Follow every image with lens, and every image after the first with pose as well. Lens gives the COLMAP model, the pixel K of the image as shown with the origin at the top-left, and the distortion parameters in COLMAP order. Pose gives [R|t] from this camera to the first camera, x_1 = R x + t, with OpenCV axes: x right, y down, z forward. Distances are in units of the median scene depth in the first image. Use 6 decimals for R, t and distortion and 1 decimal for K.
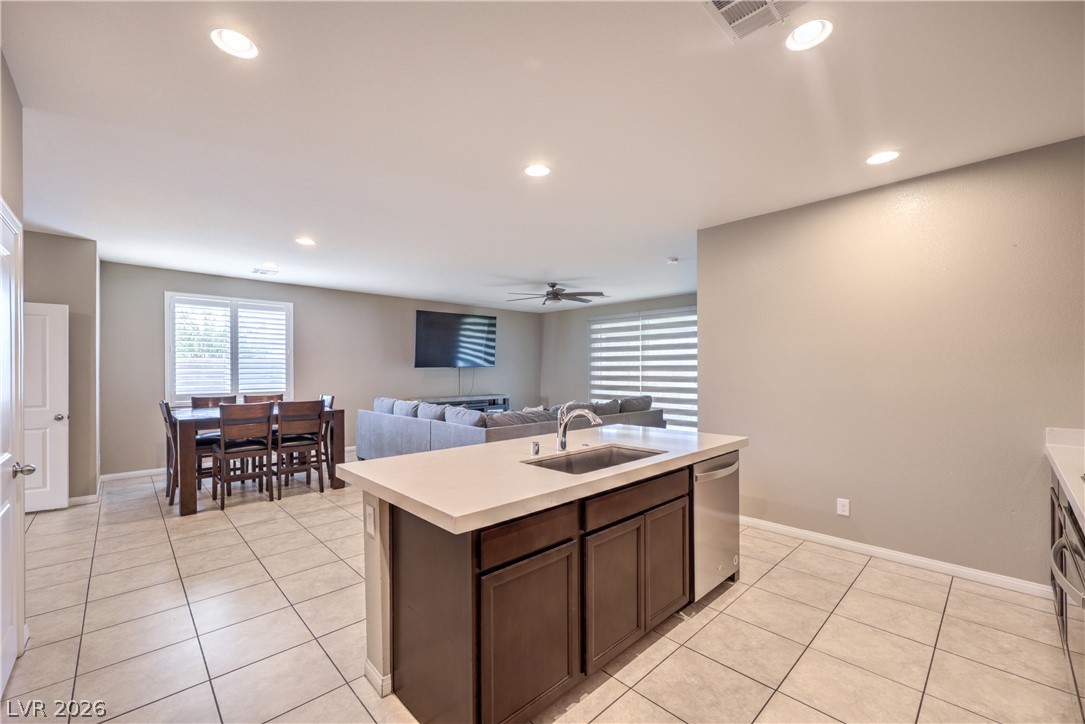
lens RADIAL K [[443.3, 0, 537.4], [0, 443.3, 372.1], [0, 0, 1]] dist [-0.002575, 0.001360]
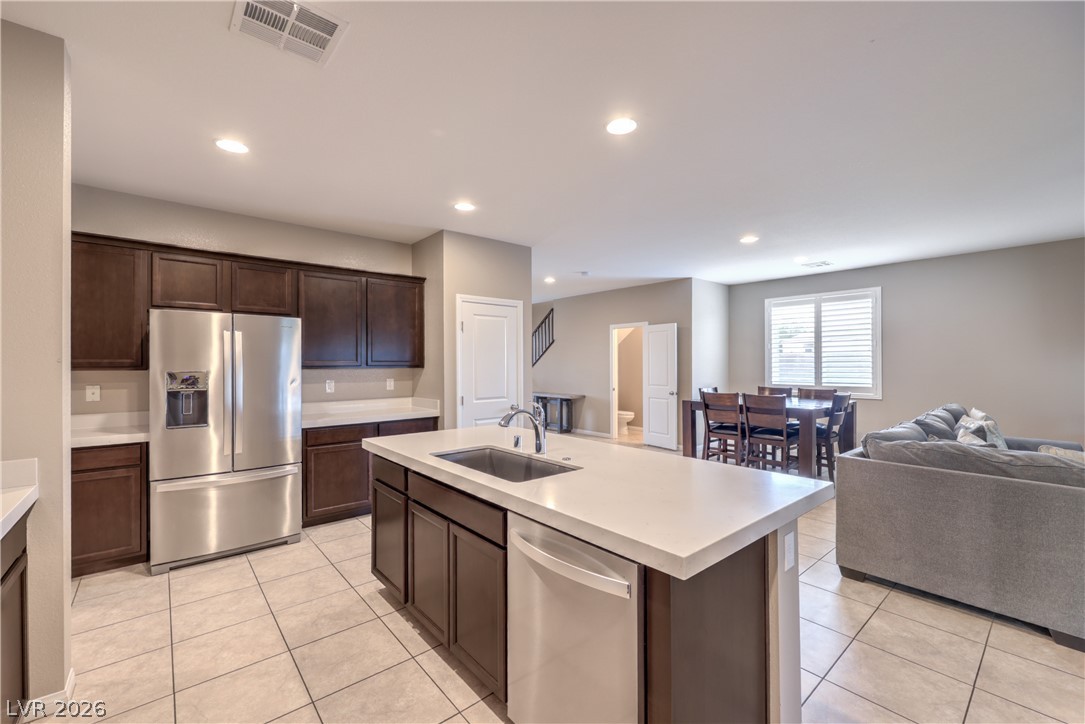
lens RADIAL K [[443.3, 0, 538.2], [0, 443.3, 364.1], [0, 0, 1]] dist [-0.002575, 0.001360]
pose [[-0.057514, 0.003341, -0.998339, 0.629464], [-0.002501, 0.999991, 0.003491, -0.009100], [0.998342, 0.002697, -0.057505, 0.669573]]
